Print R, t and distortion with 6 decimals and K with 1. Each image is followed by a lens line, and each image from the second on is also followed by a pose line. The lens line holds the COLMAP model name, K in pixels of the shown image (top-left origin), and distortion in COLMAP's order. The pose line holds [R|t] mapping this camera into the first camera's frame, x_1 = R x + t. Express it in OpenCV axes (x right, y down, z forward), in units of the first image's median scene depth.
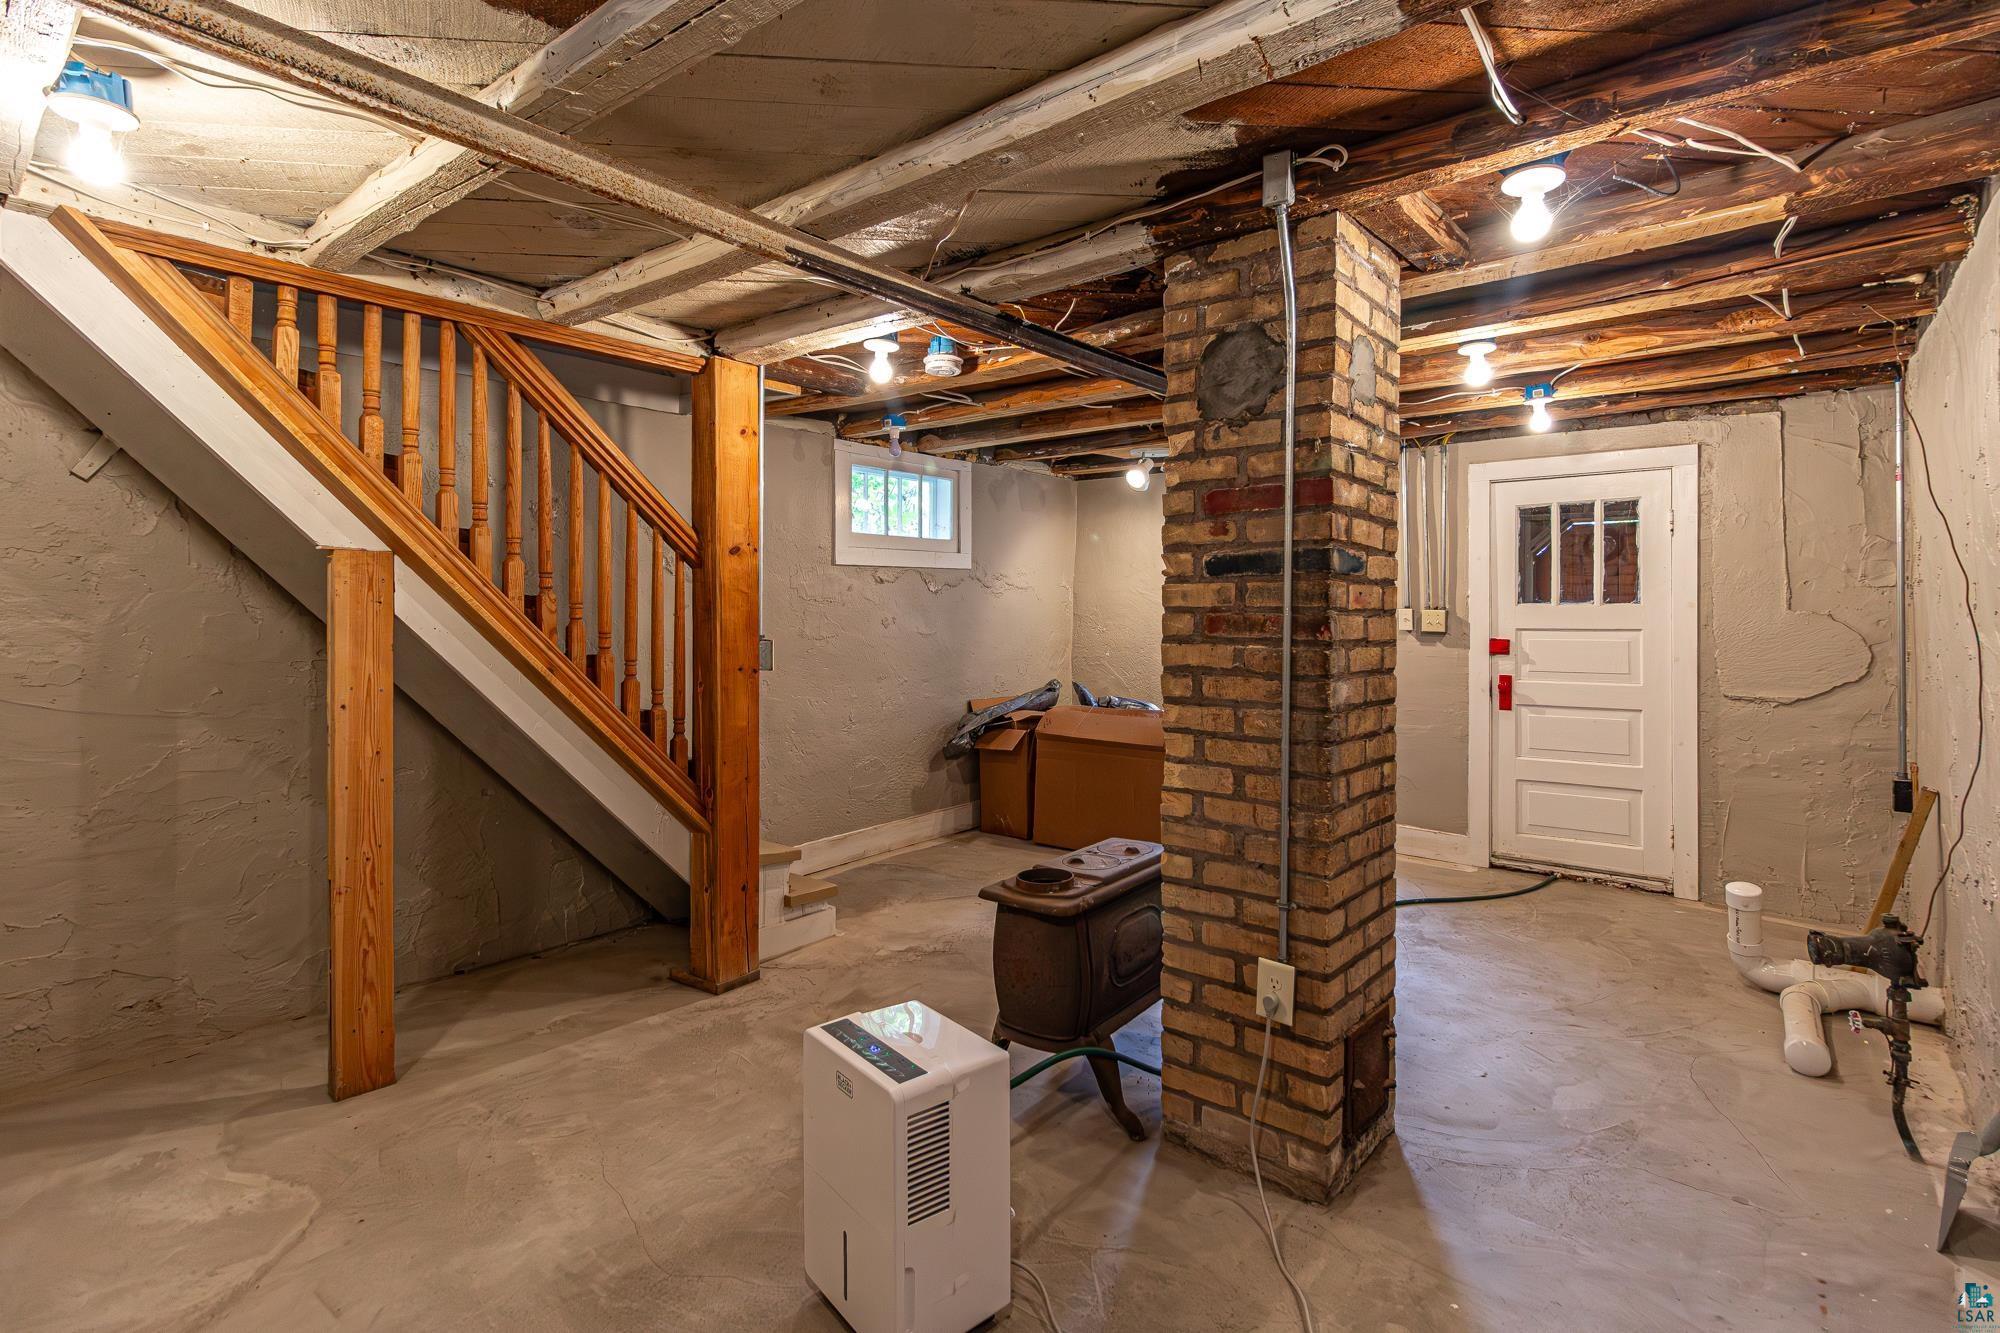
lens RADIAL K [[940.3, 0, 1015.7], [0, 940.3, 617.4], [0, 0, 1]] dist [-0.000081, 0.000168]
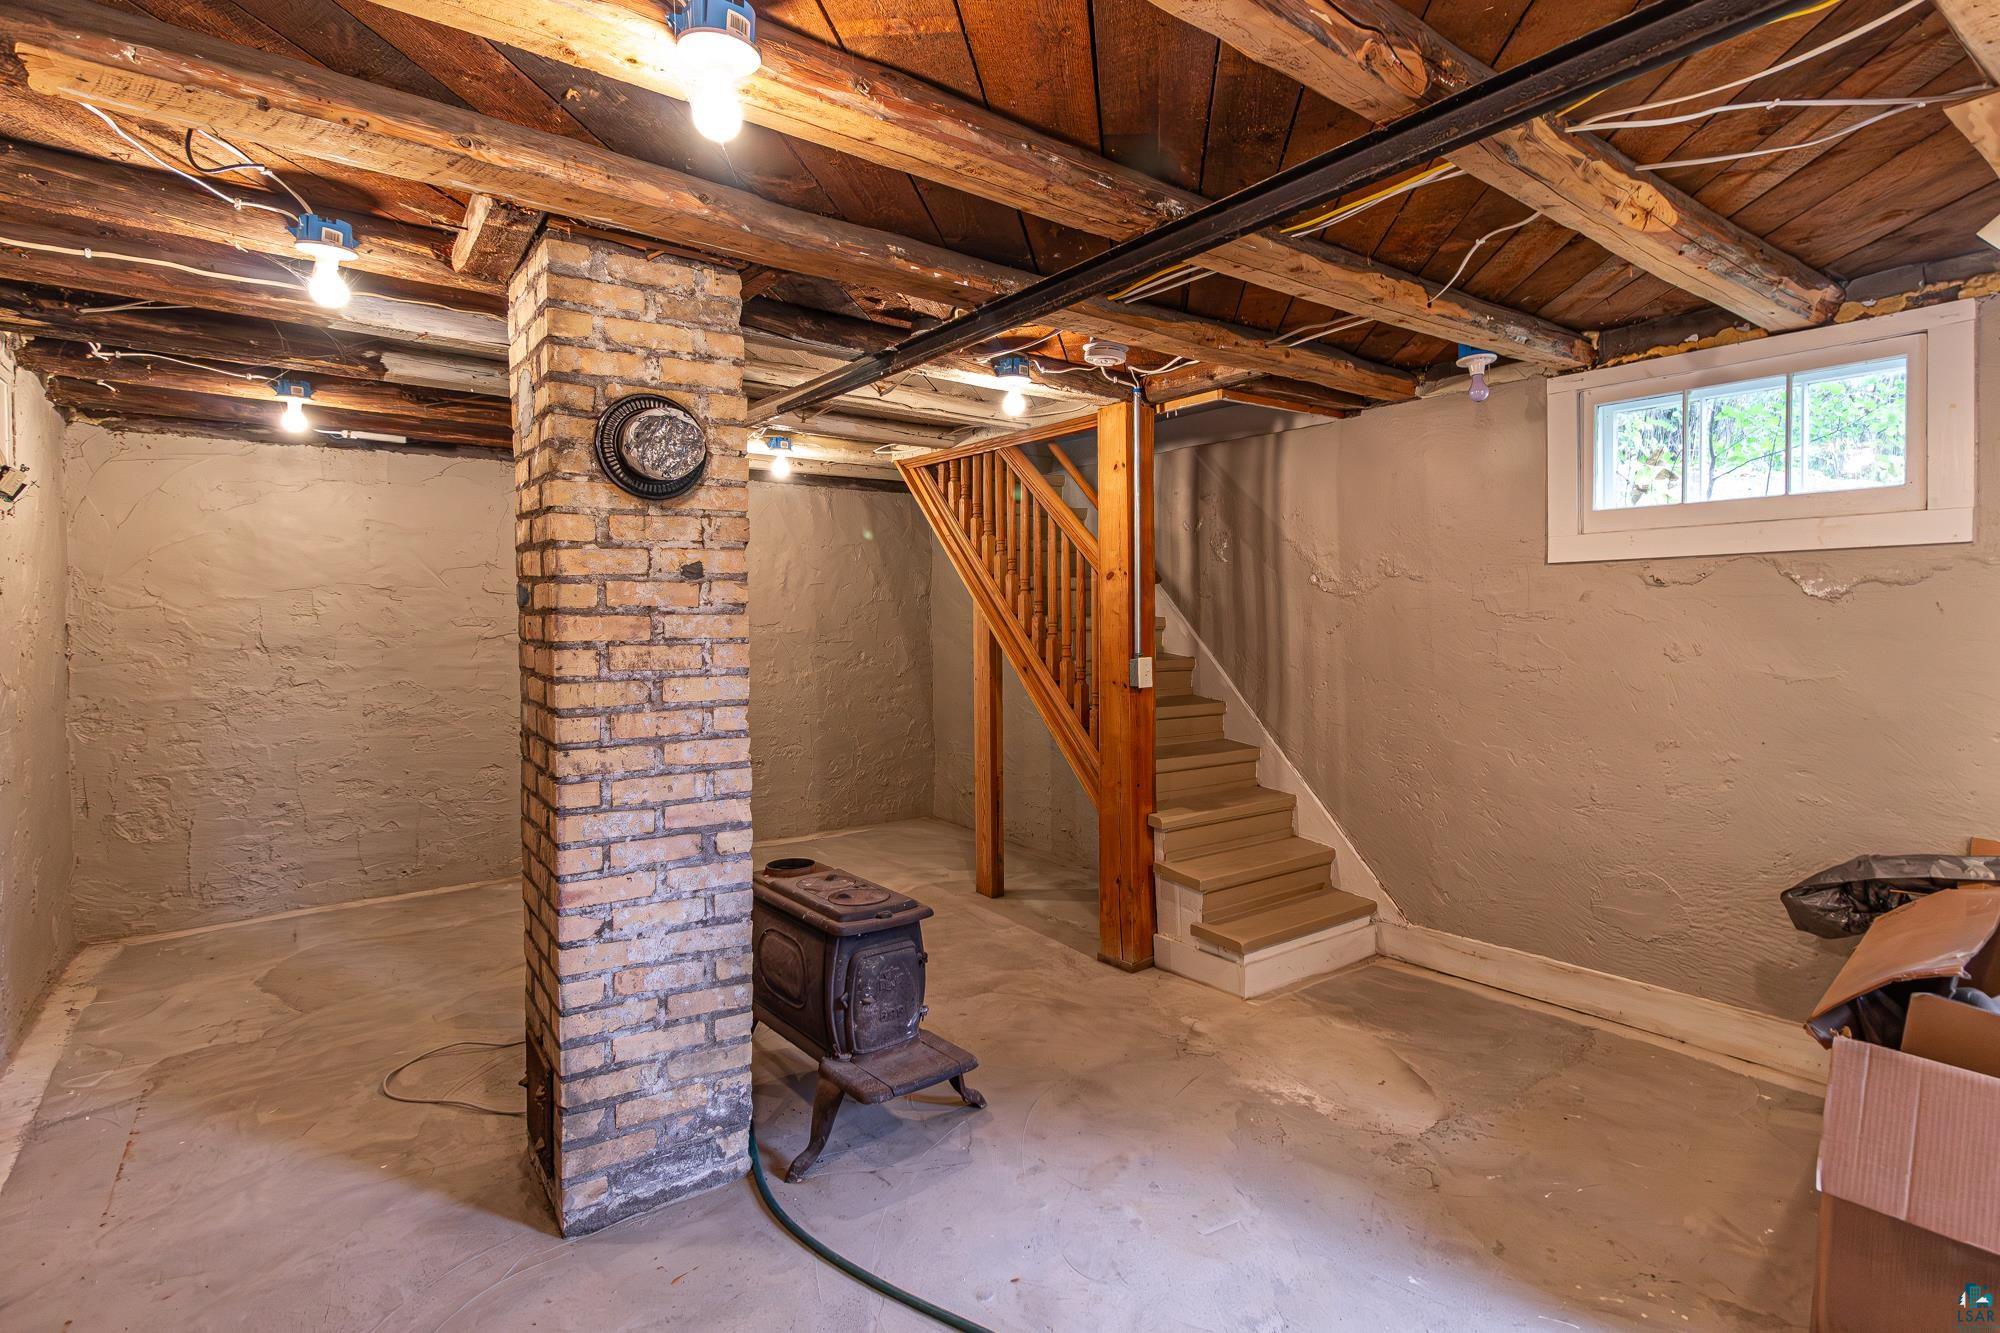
lens RADIAL K [[940.3, 0, 1015.7], [0, 940.3, 617.4], [0, 0, 1]] dist [-0.000081, 0.000168]
pose [[-0.205822, 0.000720, -0.978589, 0.880447], [-0.008812, 0.999958, 0.002589, -0.024102], [0.978550, 0.009156, -0.205807, 1.194879]]
